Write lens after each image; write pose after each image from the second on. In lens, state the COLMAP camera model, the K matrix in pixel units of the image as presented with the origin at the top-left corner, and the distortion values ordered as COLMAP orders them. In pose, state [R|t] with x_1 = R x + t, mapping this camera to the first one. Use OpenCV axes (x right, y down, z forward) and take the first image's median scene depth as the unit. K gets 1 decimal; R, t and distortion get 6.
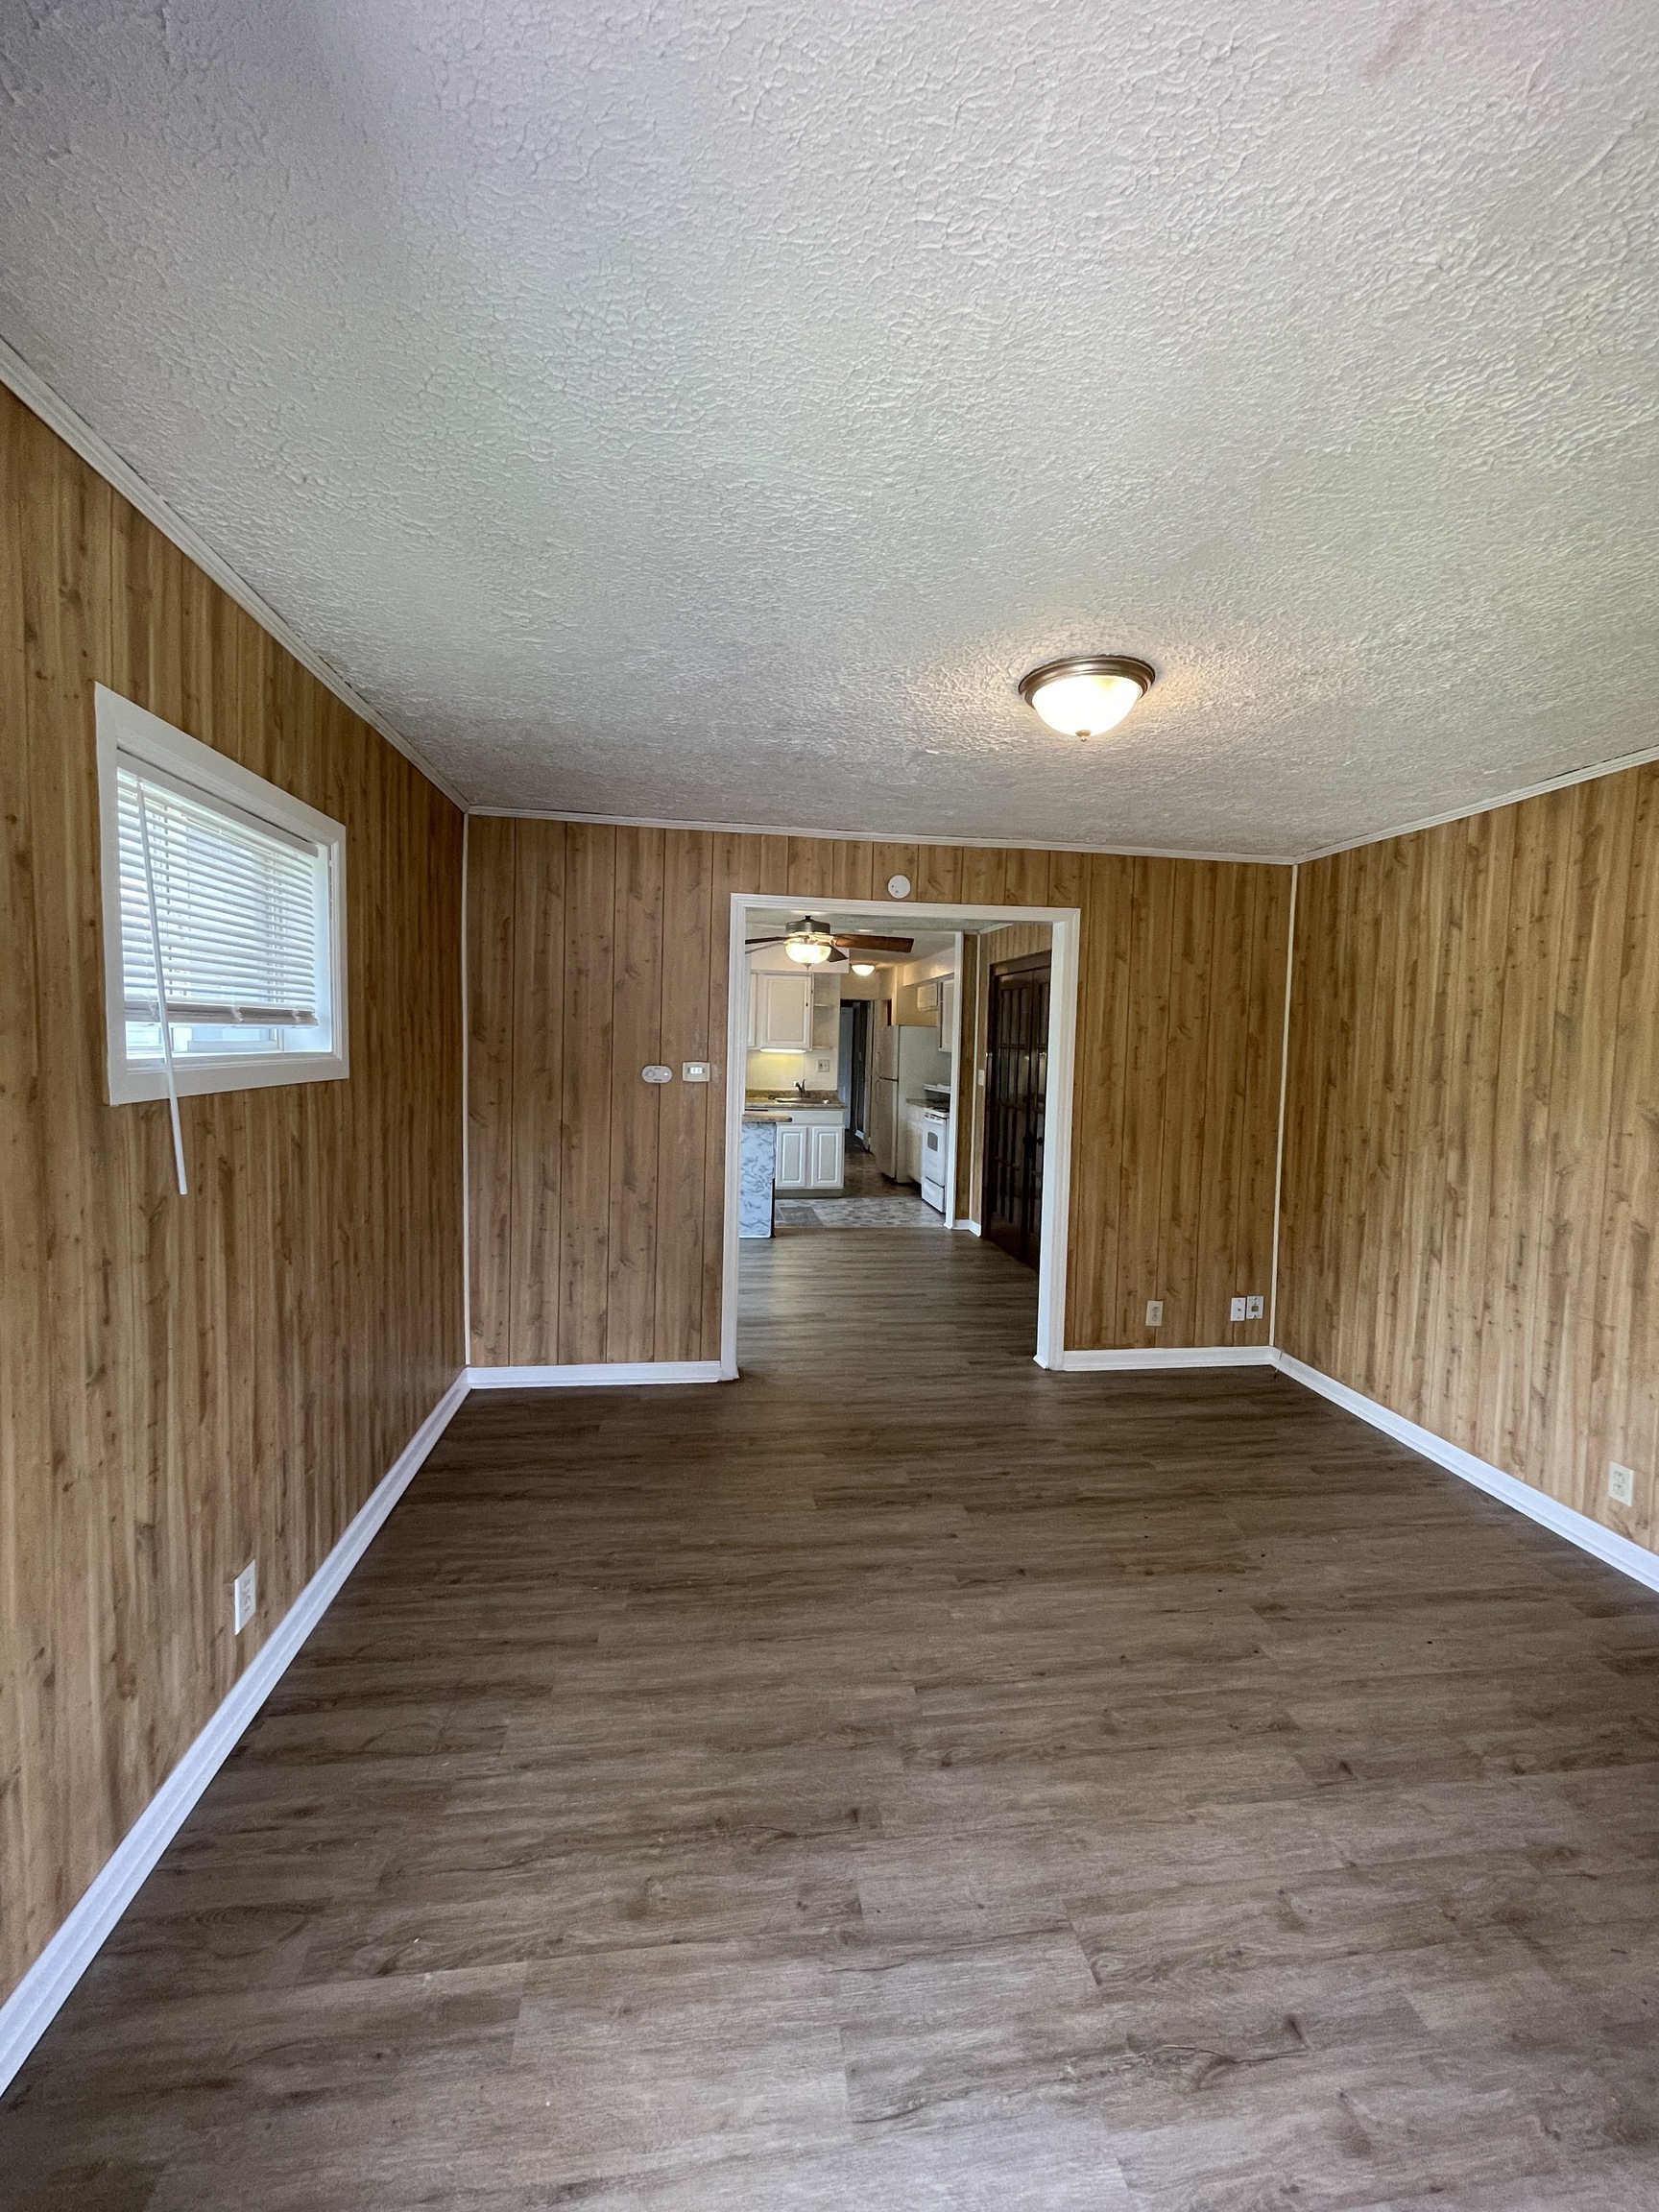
lens RADIAL K [[893.1, 0, 832.4], [0, 893.1, 1098.2], [0, 0, 1]] dist [0.000590, 0.000115]
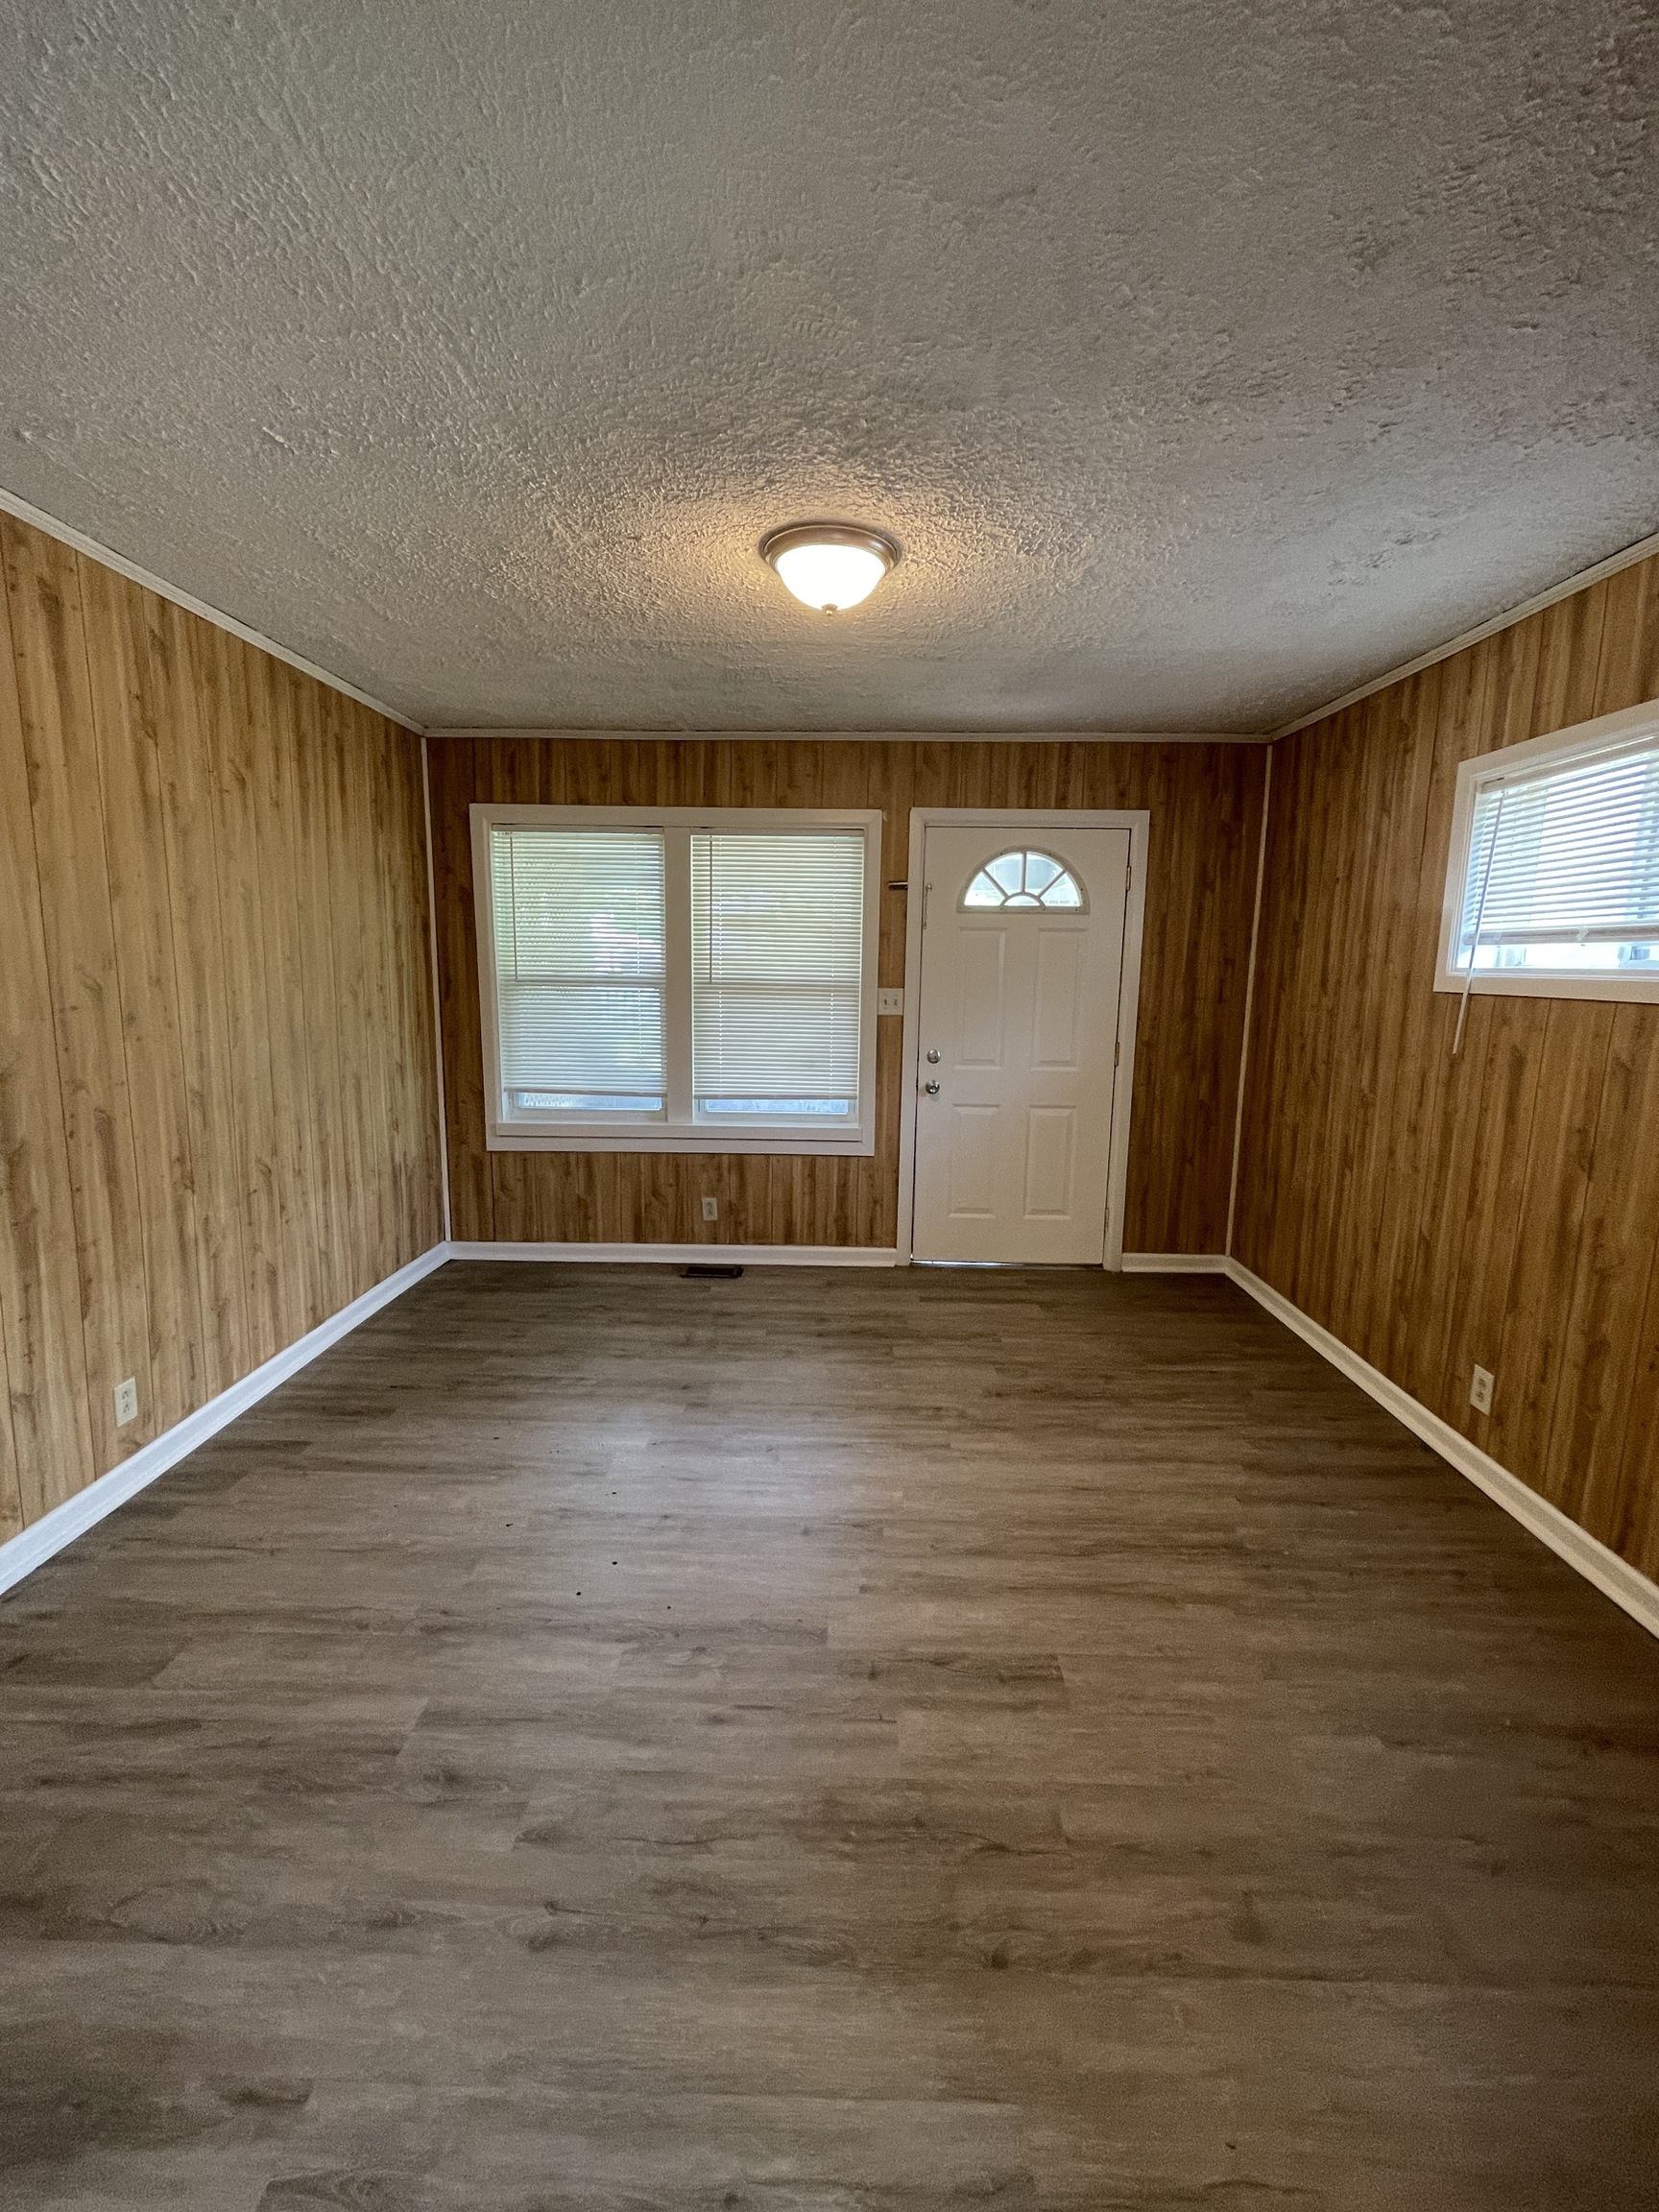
lens RADIAL K [[893.1, 0, 834.6], [0, 893.1, 1086.5], [0, 0, 1]] dist [0.000590, 0.000115]
pose [[-0.987063, -0.063624, 0.147169, 0.029417], [-0.032048, 0.977663, 0.207719, -0.030347], [-0.157098, 0.200316, -0.967054, 0.631596]]
